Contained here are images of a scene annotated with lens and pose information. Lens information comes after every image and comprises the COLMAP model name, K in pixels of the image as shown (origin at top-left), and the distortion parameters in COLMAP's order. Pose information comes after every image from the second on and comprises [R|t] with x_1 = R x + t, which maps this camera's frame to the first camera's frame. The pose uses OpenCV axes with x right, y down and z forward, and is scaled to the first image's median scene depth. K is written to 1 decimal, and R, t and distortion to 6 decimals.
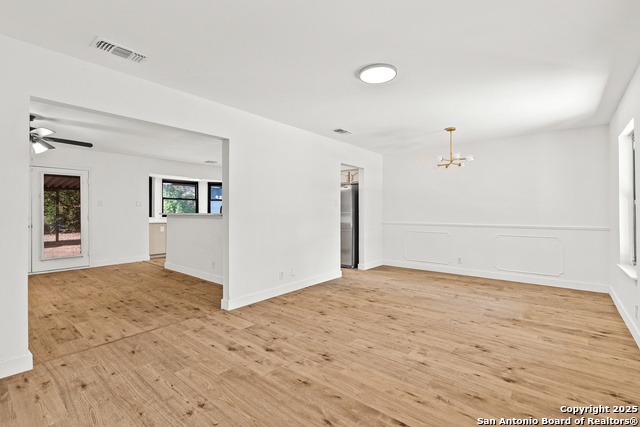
lens RADIAL K [[294.5, 0, 320.0], [0, 294.5, 213.5], [0, 0, 1]] dist [0.000745, 0.000216]
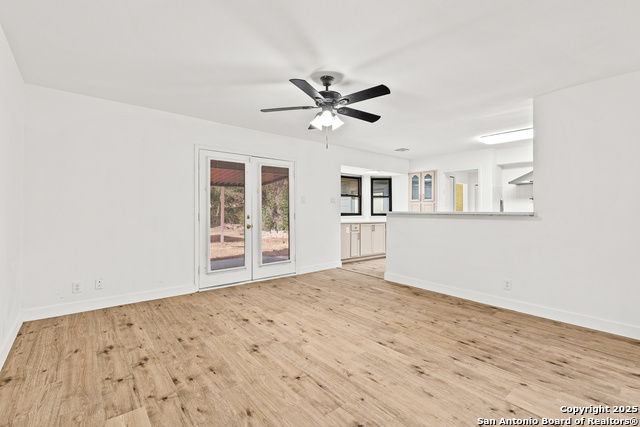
lens RADIAL K [[292.6, 0, 320.8], [0, 292.6, 223.7], [0, 0, 1]] dist [-0.000032, 0.000071]
pose [[0.982444, 0.019459, -0.185538, -0.539614], [-0.012593, 0.999194, 0.038110, 0.003134], [0.186130, -0.035105, 0.981898, 0.181719]]
